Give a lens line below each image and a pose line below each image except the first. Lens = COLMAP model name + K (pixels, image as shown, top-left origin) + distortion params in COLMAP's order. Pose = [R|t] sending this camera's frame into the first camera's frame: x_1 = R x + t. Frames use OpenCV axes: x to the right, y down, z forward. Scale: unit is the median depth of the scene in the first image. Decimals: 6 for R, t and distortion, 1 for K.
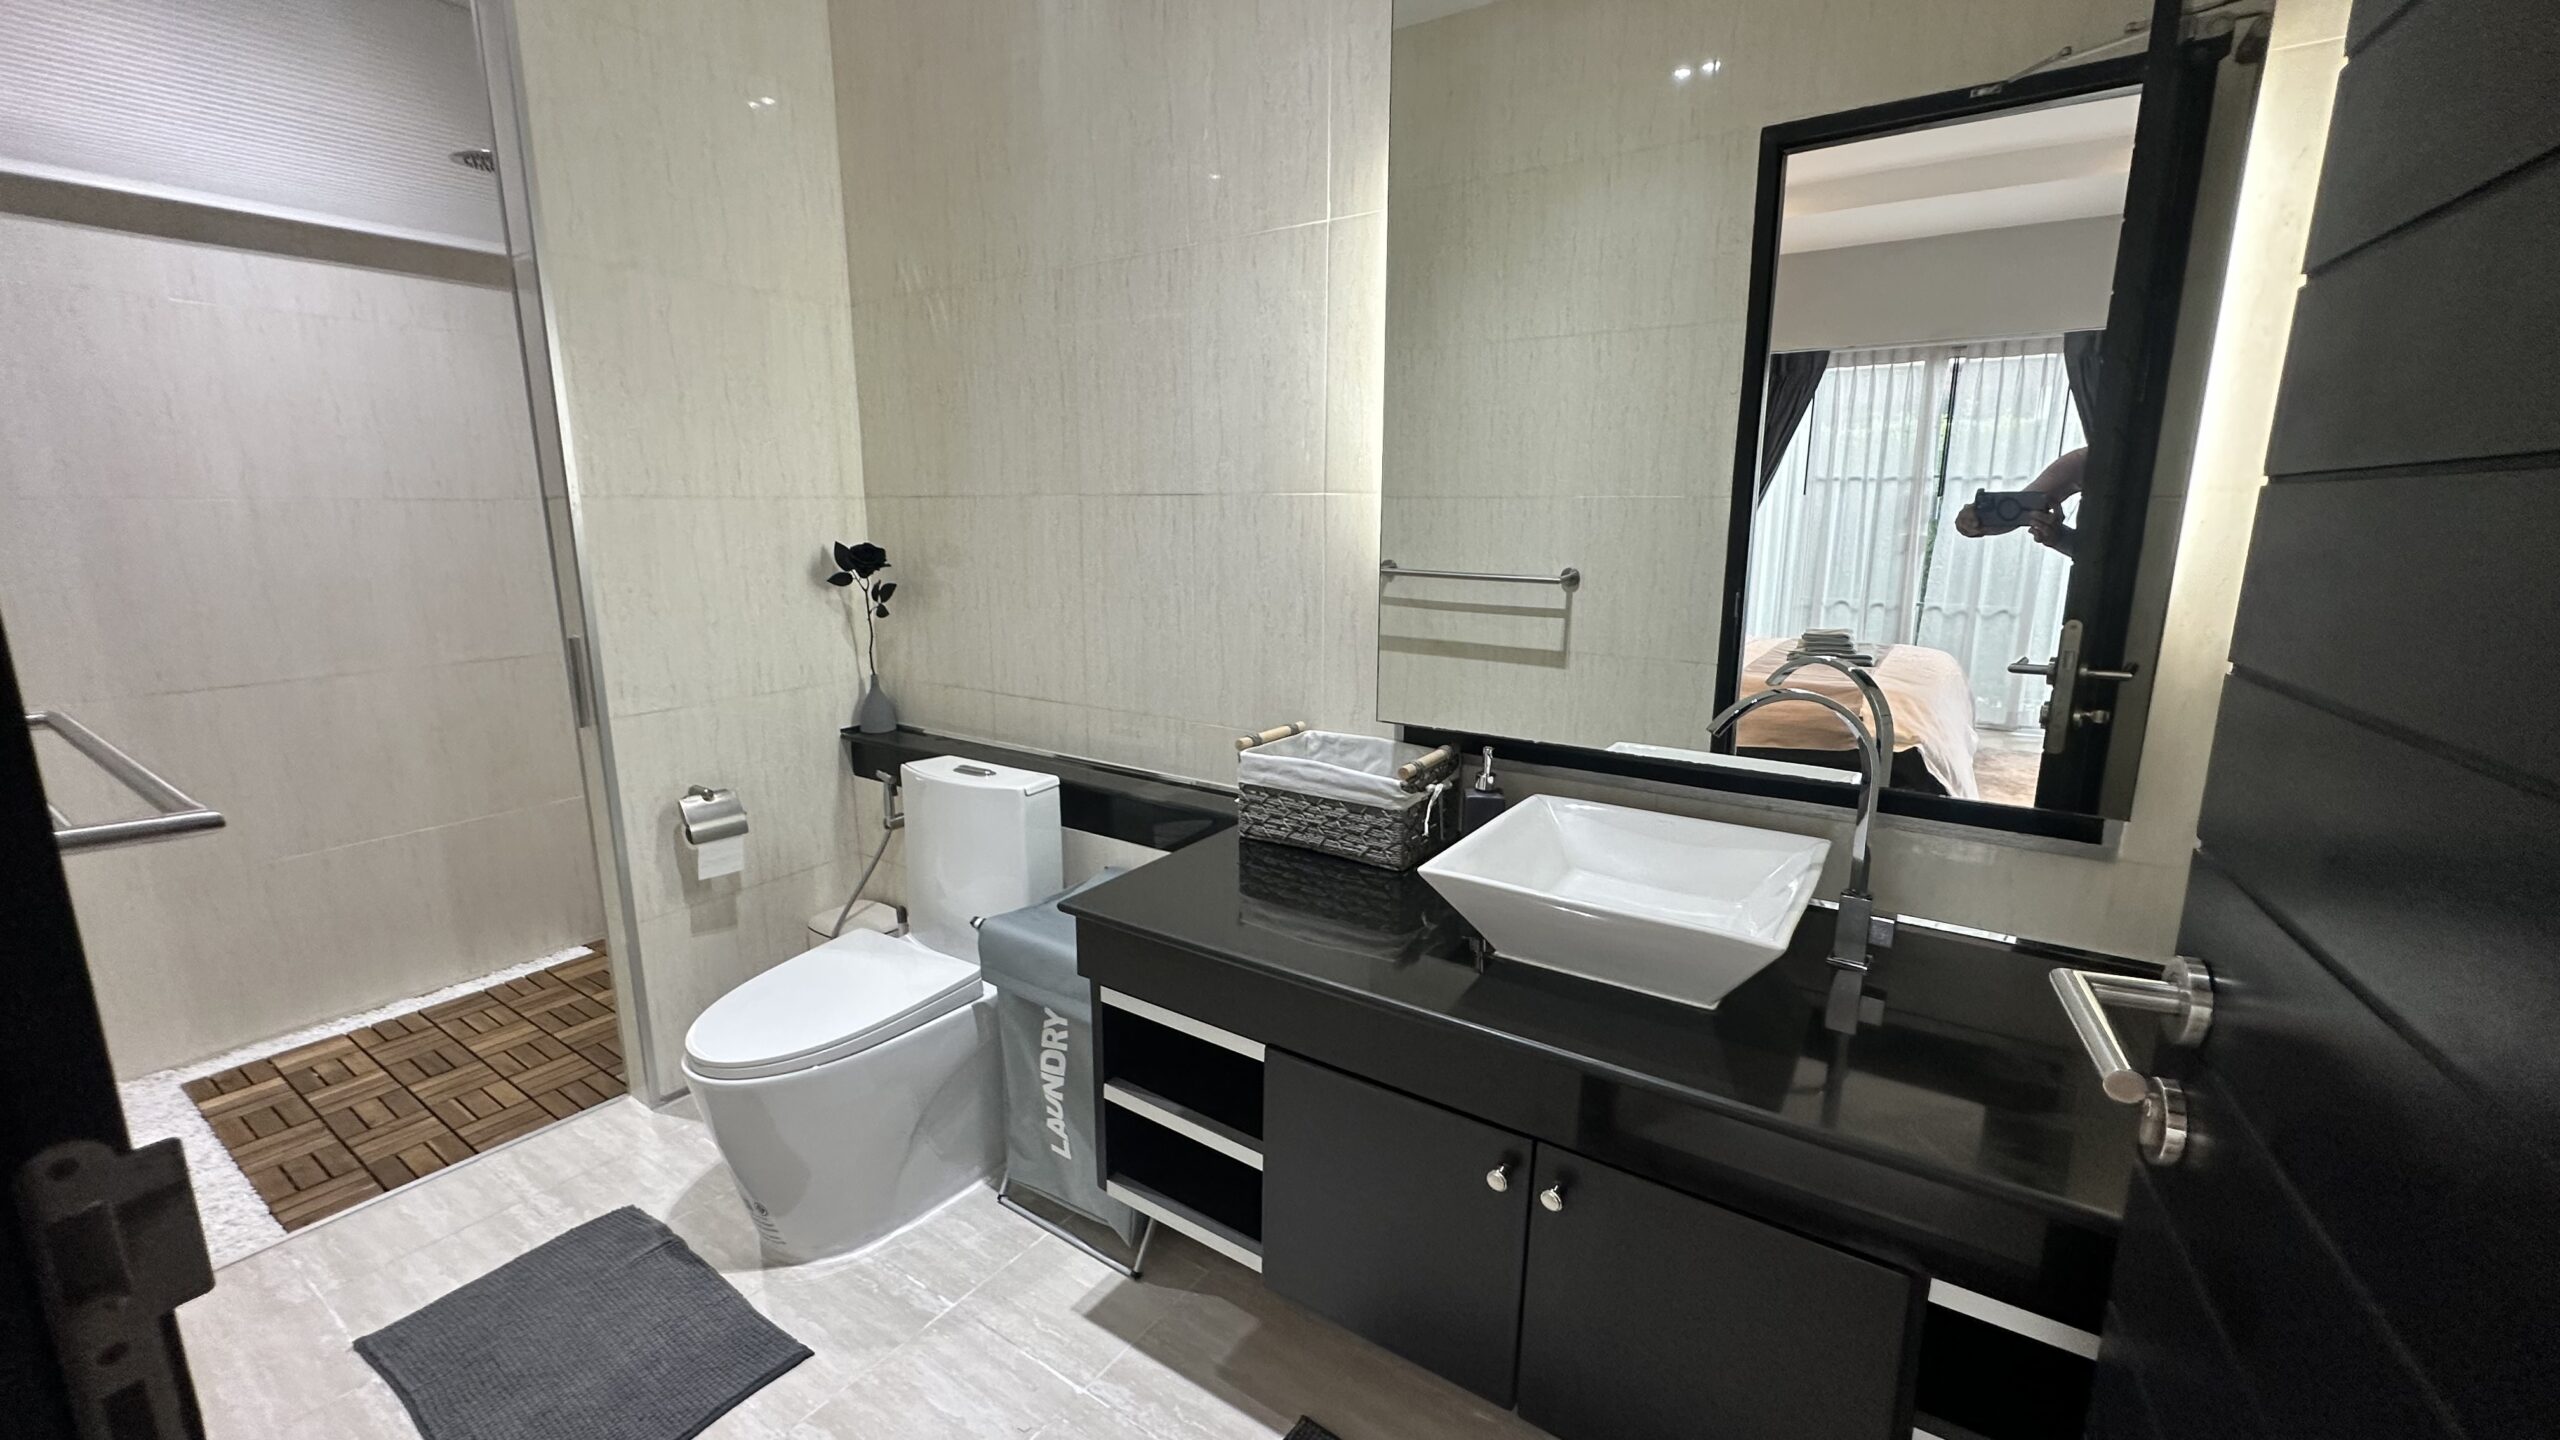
lens RADIAL K [[1024.8, 0, 1270.0], [0, 1024.8, 717.4], [0, 0, 1]] dist [-0.002773, 0.001285]
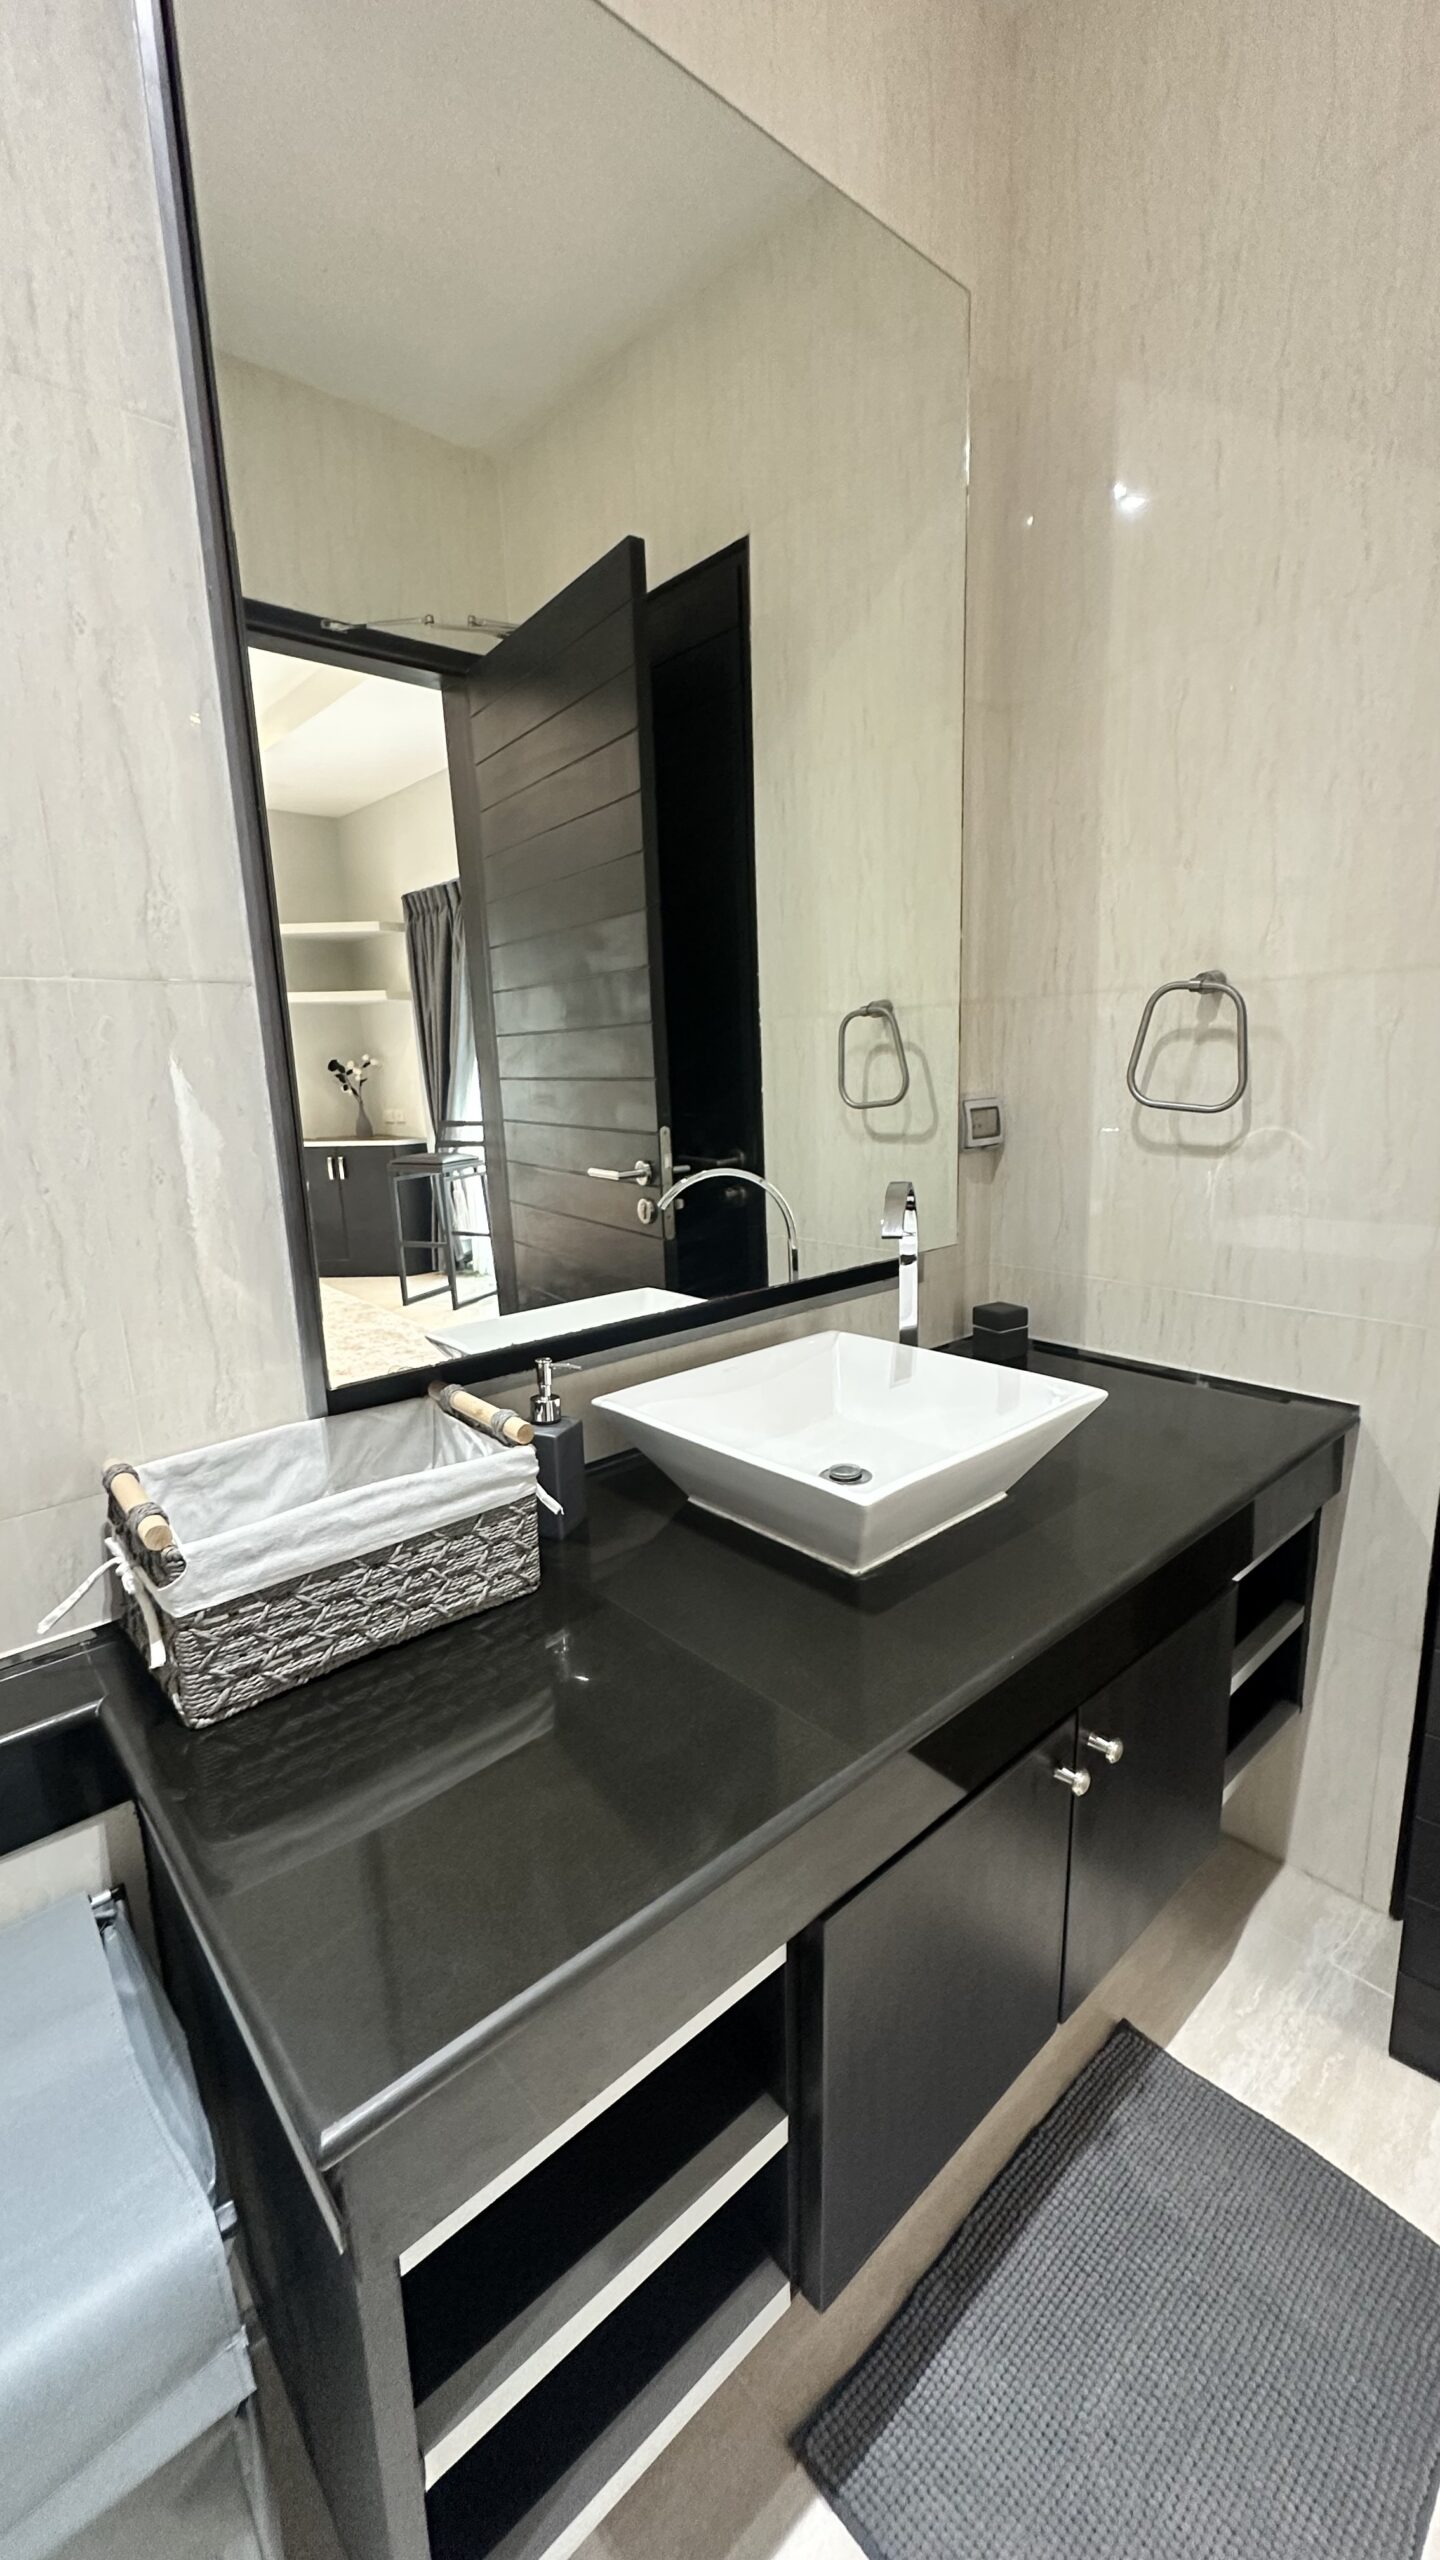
lens RADIAL K [[1024.8, 0, 726.8], [0, 1024.8, 1272.1], [0, 0, 1]] dist [-0.002773, 0.001285]
pose [[0.231837, -0.201578, 0.951640, -0.371205], [0.228709, 0.962165, 0.148089, -0.092579], [-0.945486, 0.183316, 0.269168, 0.640297]]
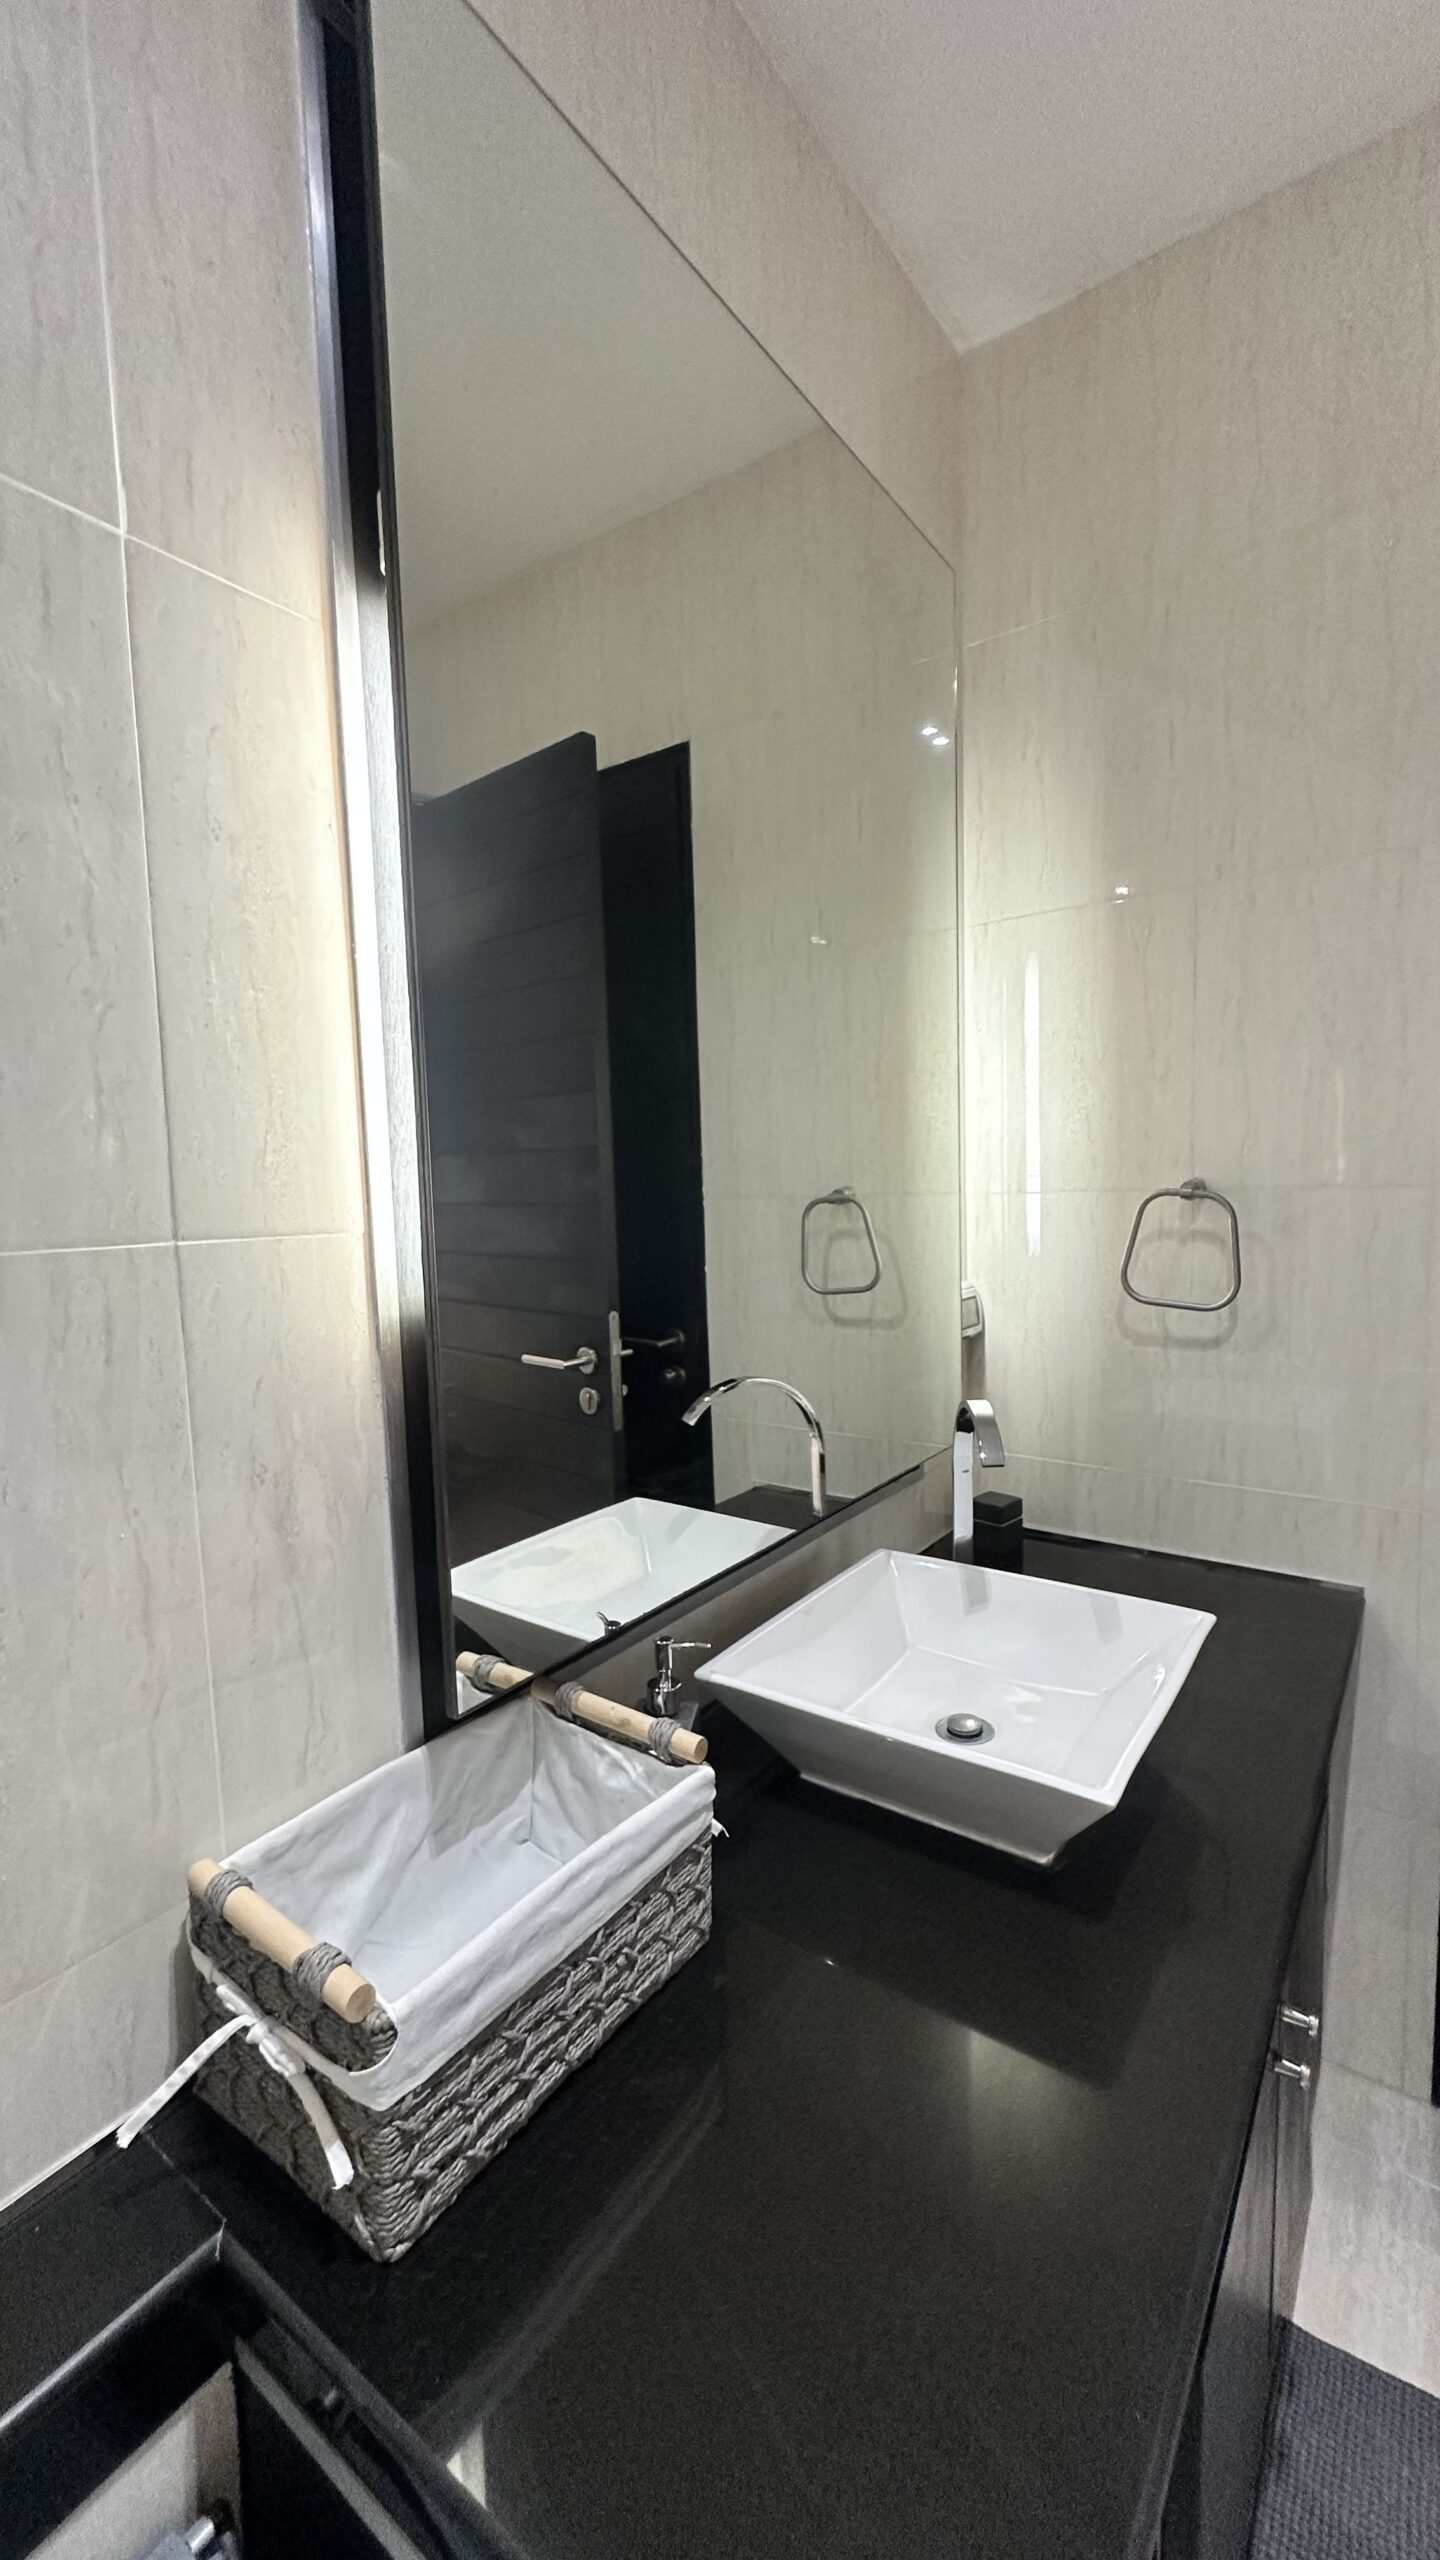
lens RADIAL K [[1024.8, 0, 720.9], [0, 1024.8, 1270.1], [0, 0, 1]] dist [-0.002773, 0.001285]
pose [[0.010451, -0.086790, 0.996172, -0.338164], [0.228977, 0.969963, 0.082104, -0.203916], [-0.973376, 0.227243, 0.030011, 0.836304]]
